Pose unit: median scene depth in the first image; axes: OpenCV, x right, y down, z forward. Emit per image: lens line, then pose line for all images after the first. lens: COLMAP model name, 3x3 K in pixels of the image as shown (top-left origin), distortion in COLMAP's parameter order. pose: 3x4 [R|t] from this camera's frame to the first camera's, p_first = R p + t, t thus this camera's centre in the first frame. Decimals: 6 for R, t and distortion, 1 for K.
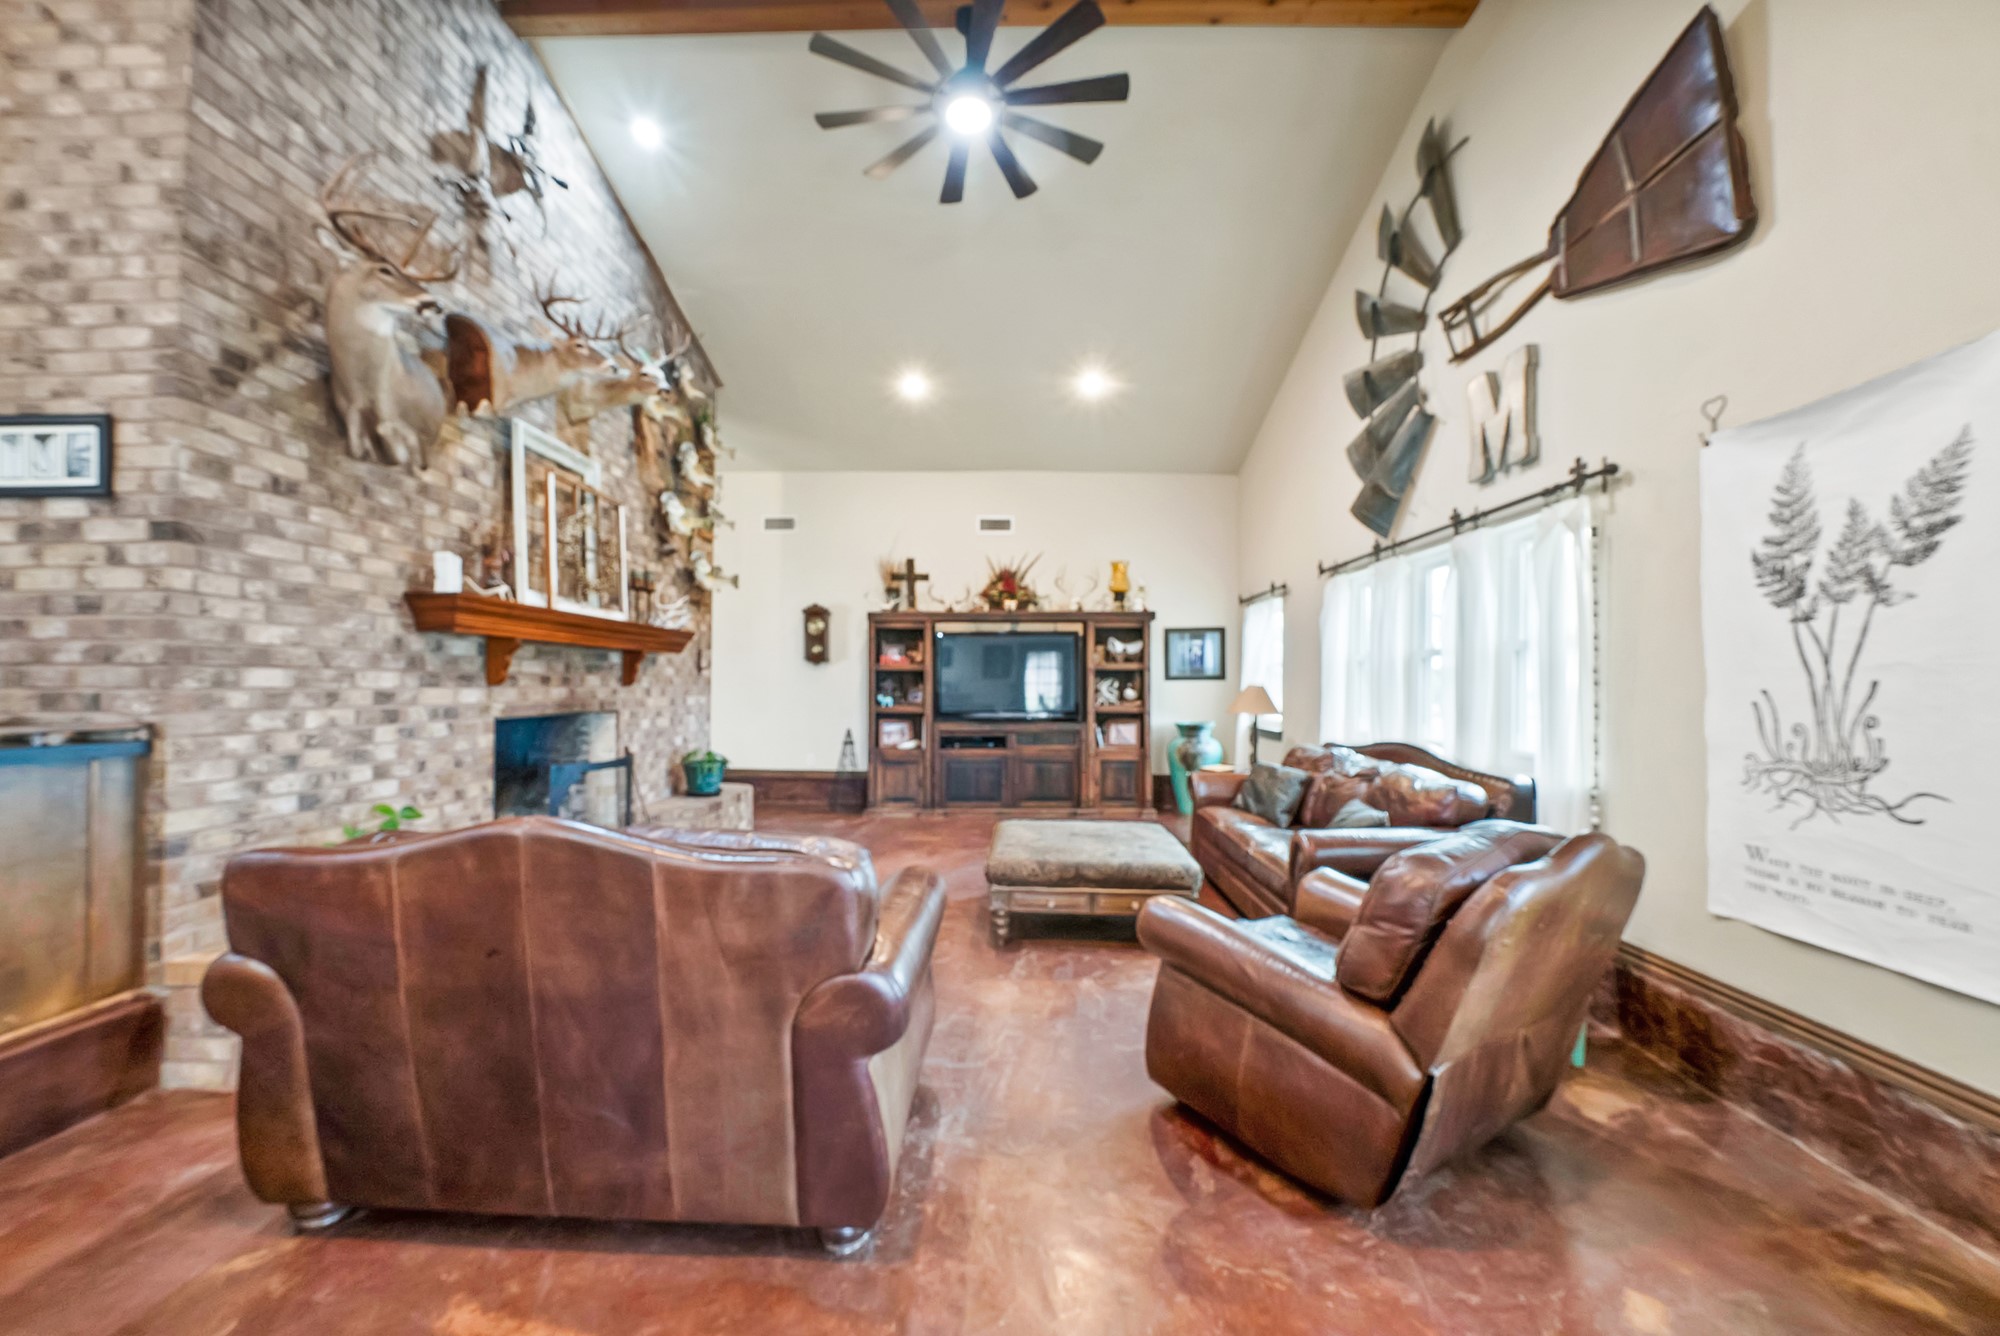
lens RADIAL K [[733.4, 0, 1014.7], [0, 733.4, 672.8], [0, 0, 1]] dist [-0.025010, 0.002543]
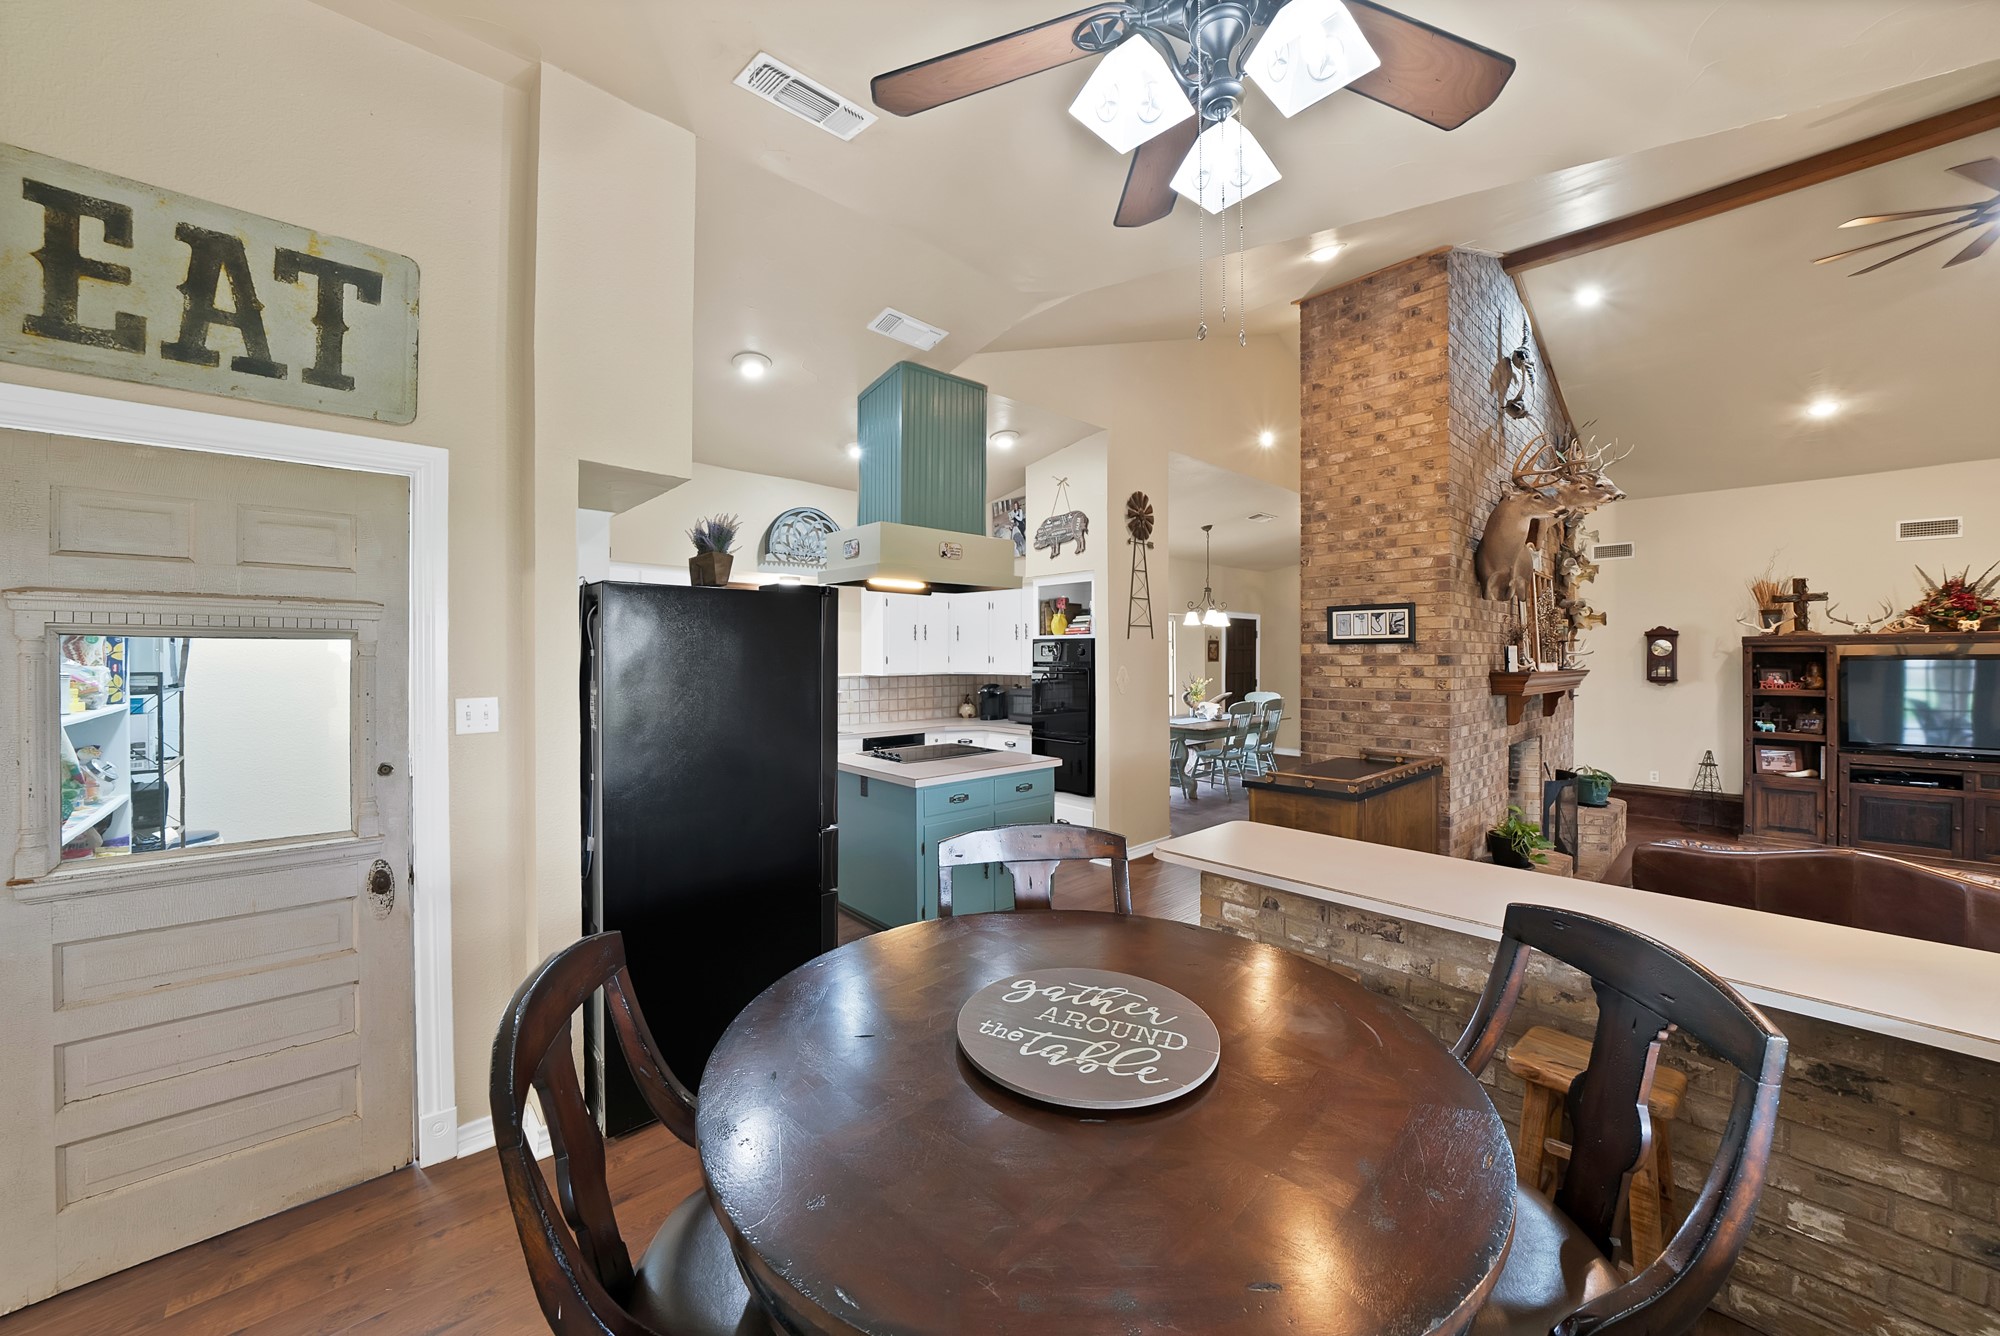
lens RADIAL K [[733.4, 0, 996.7], [0, 733.4, 657.6], [0, 0, 1]] dist [-0.025010, 0.002543]
pose [[0.681575, -0.002659, -0.731743, -0.400803], [0.012665, 0.999886, 0.008163, -0.168370], [0.731639, -0.014831, 0.681531, -0.903668]]
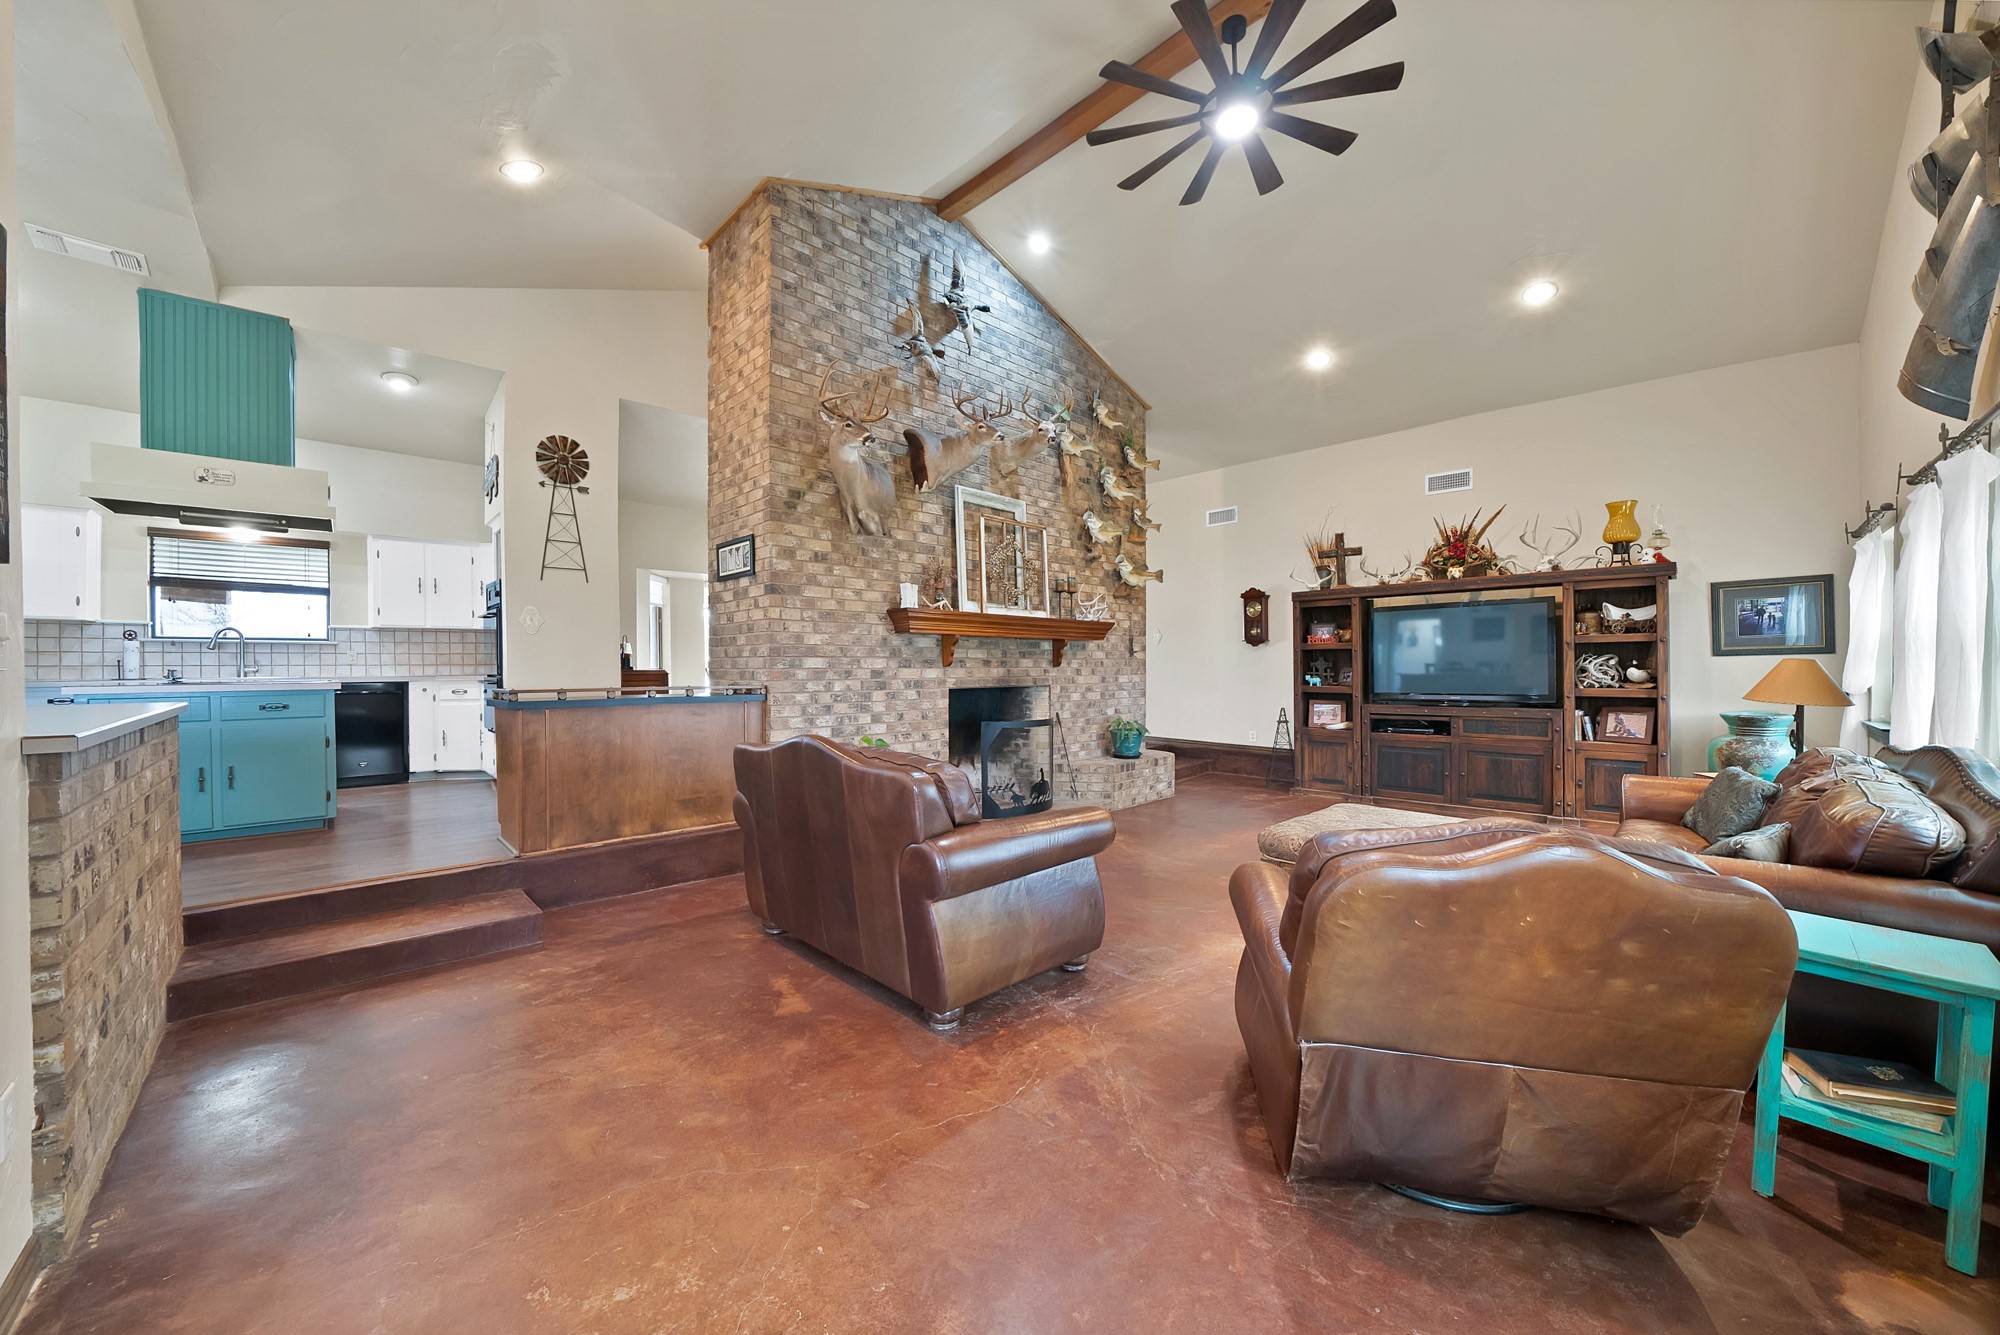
lens RADIAL K [[733.4, 0, 1000.6], [0, 733.4, 668.7], [0, 0, 1]] dist [-0.025010, 0.002543]
pose [[0.708585, -0.004715, -0.705609, 0.495876], [0.017659, 0.999783, 0.011052, 0.007901], [0.705404, -0.020291, 0.708515, 0.002398]]
